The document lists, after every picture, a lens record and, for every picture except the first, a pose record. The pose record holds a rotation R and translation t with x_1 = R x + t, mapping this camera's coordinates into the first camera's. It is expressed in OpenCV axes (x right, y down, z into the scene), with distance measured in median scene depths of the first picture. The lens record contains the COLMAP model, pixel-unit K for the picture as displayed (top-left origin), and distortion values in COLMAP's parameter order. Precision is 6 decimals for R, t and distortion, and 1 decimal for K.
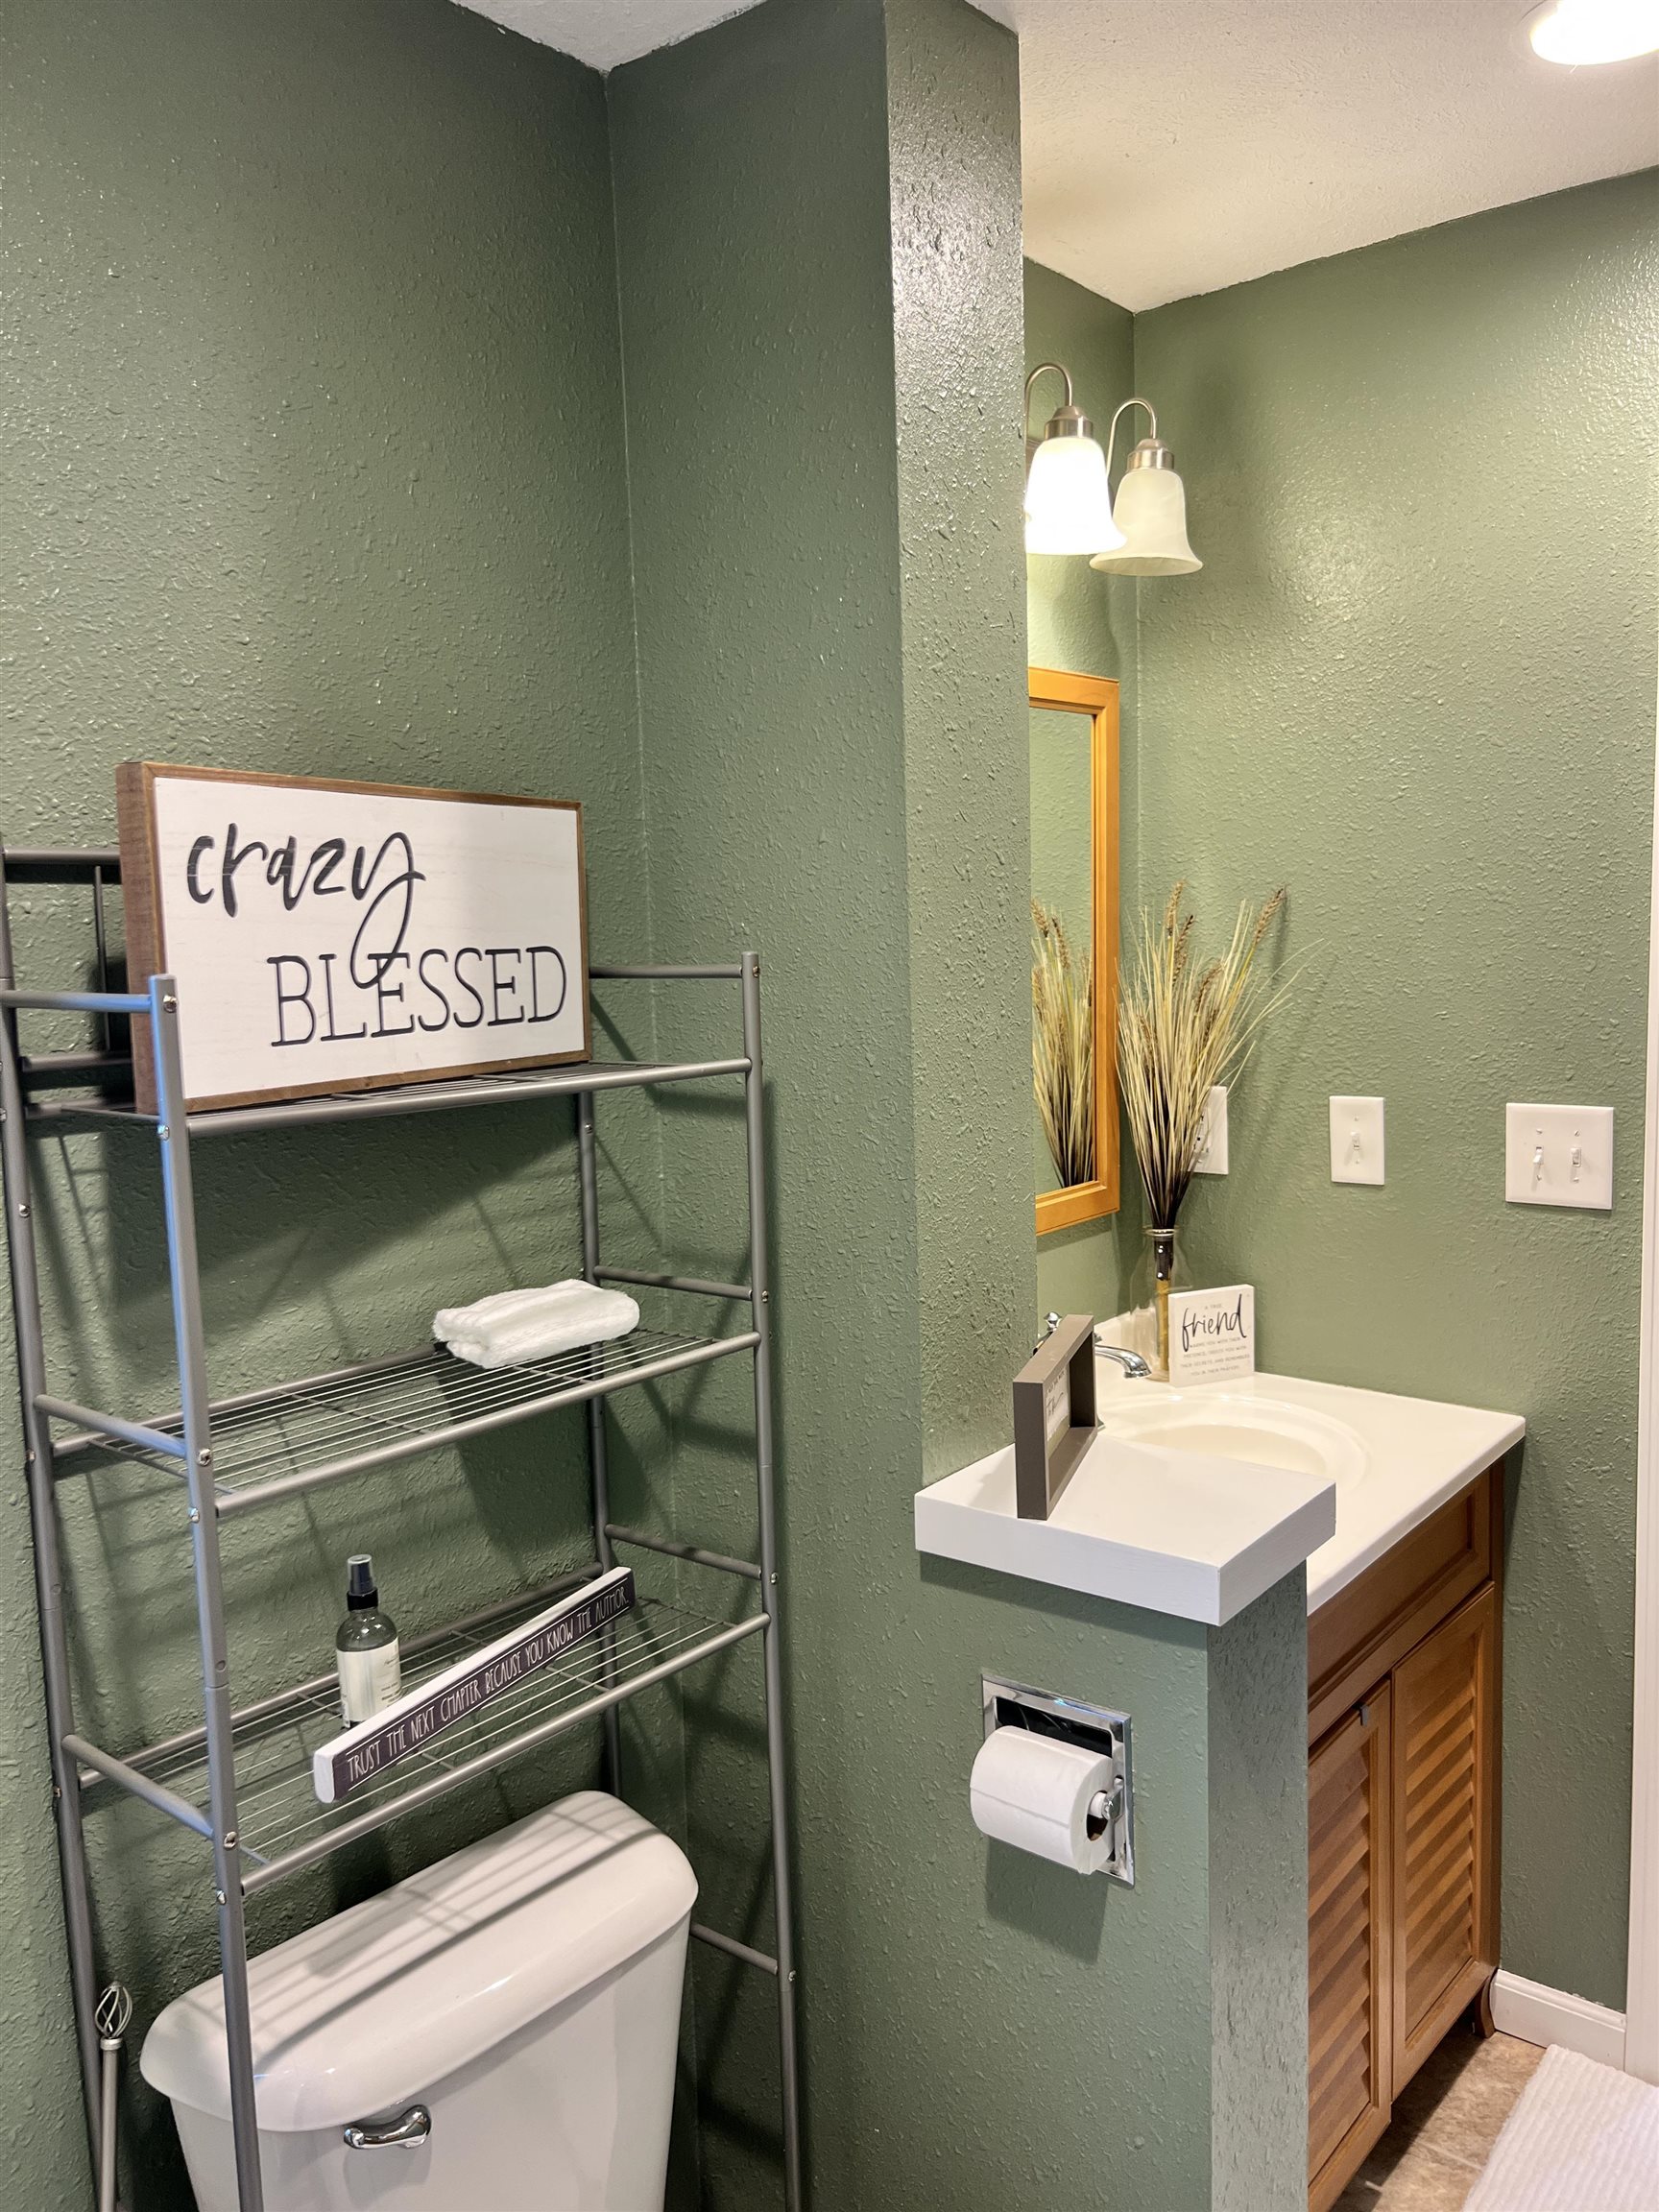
lens RADIAL K [[1668.9, 0, 840.7], [0, 1668.9, 1104.4], [0, 0, 1]] dist [0.049356, -0.066809]
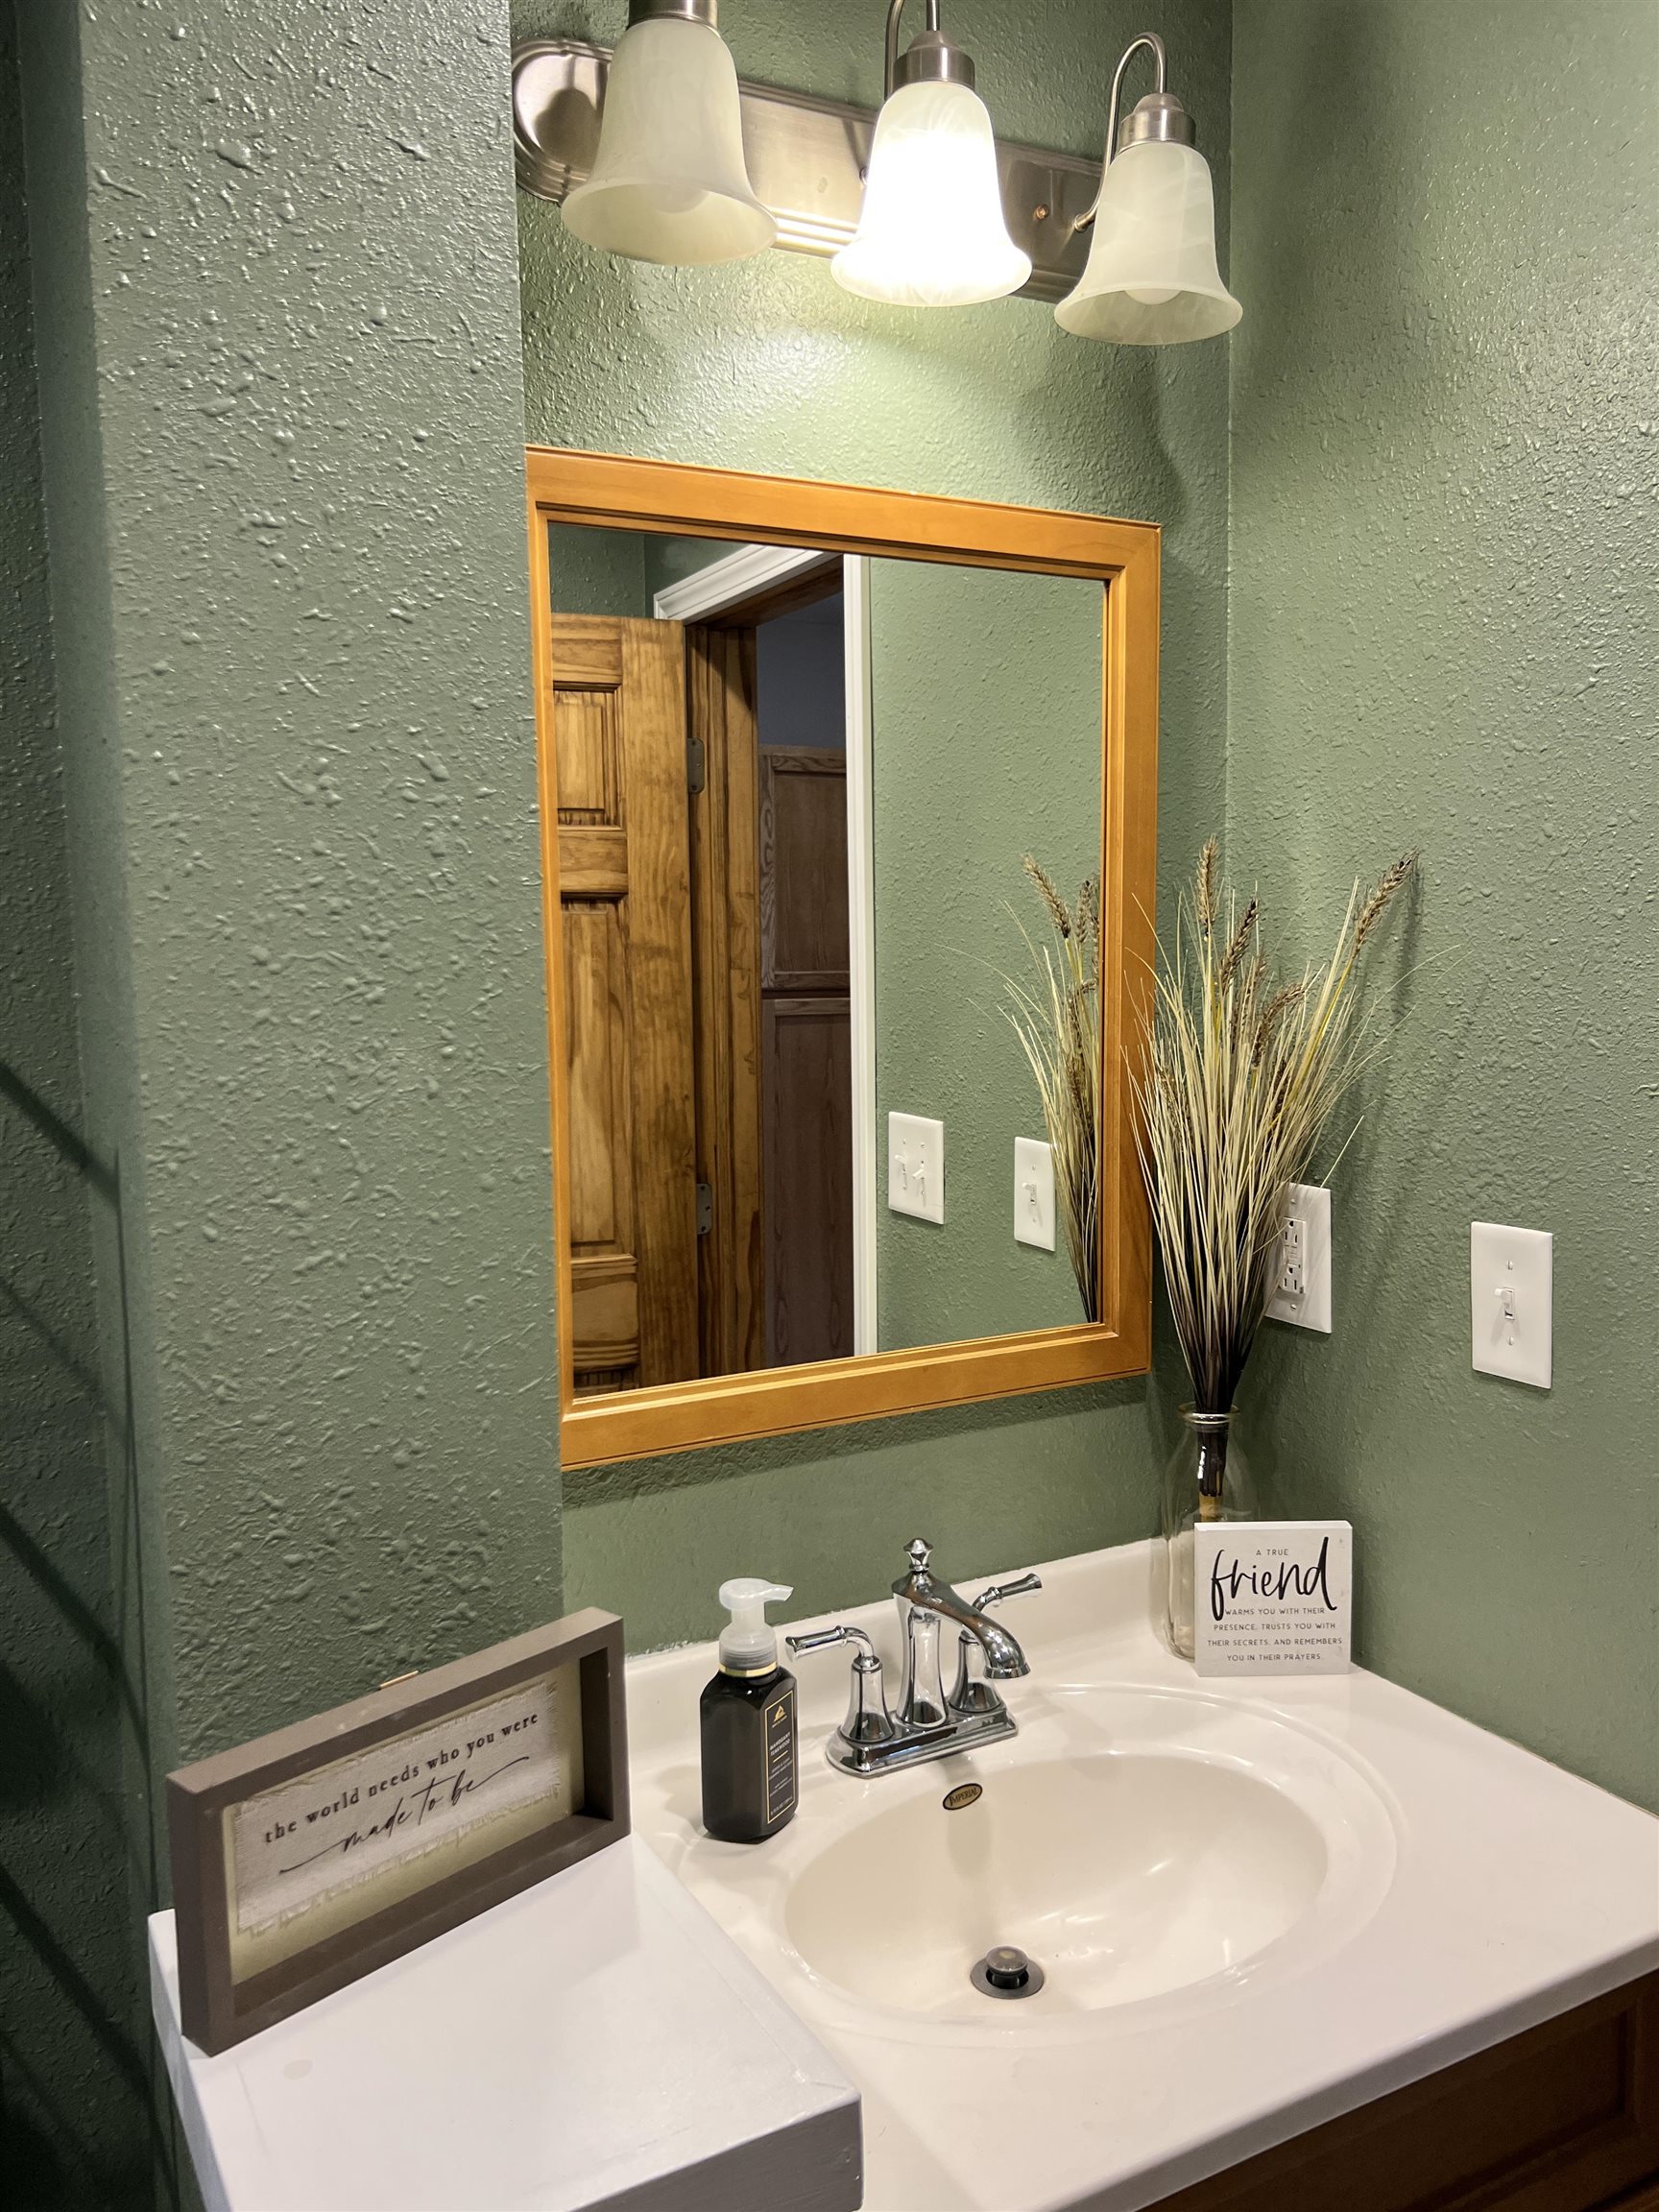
lens RADIAL K [[1668.9, 0, 841.5], [0, 1668.9, 1123.1], [0, 0, 1]] dist [0.049356, -0.066809]
pose [[0.922663, 0.055037, -0.381660, 0.499360], [-0.055913, 0.998397, 0.008803, -0.050254], [0.381532, 0.013218, 0.924261, 0.627112]]
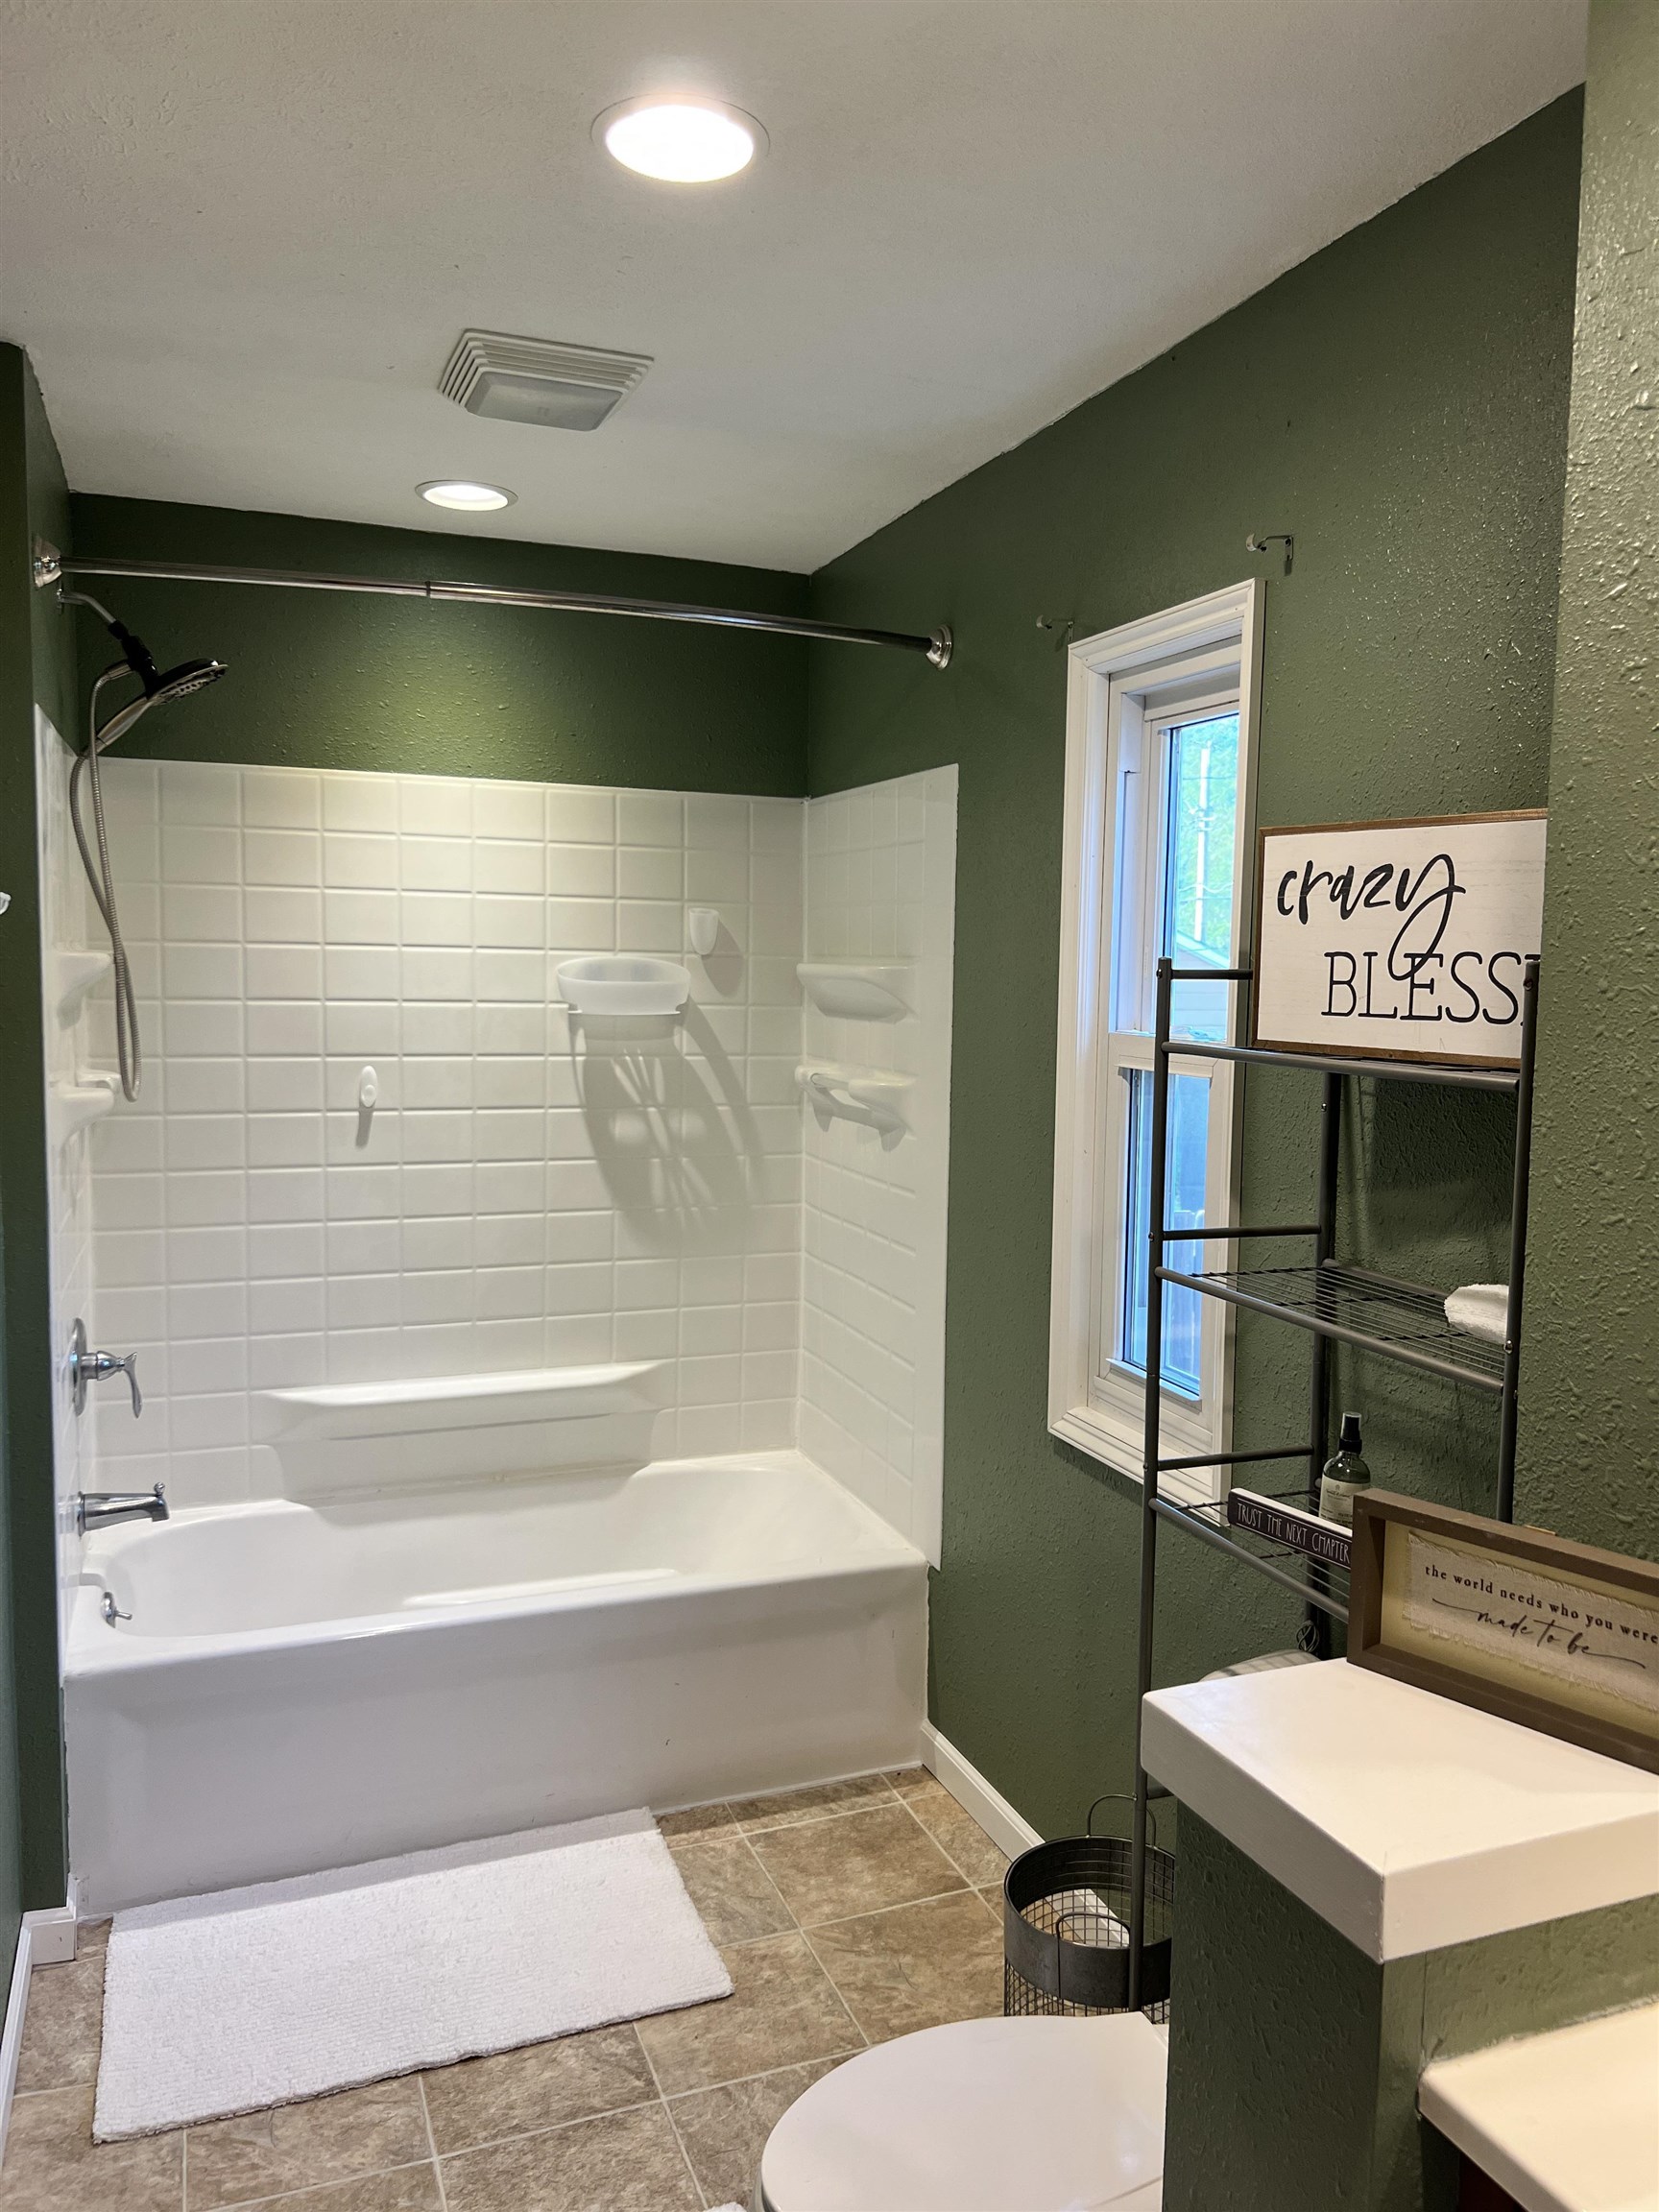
lens RADIAL K [[1668.9, 0, 841.1], [0, 1668.9, 1096.6], [0, 0, 1]] dist [0.049356, -0.066809]
pose [[-0.498177, 0.092523, -0.862125, 1.003735], [-0.097130, 0.982078, 0.161522, -0.143008], [0.861618, 0.164205, -0.480261, 1.226904]]
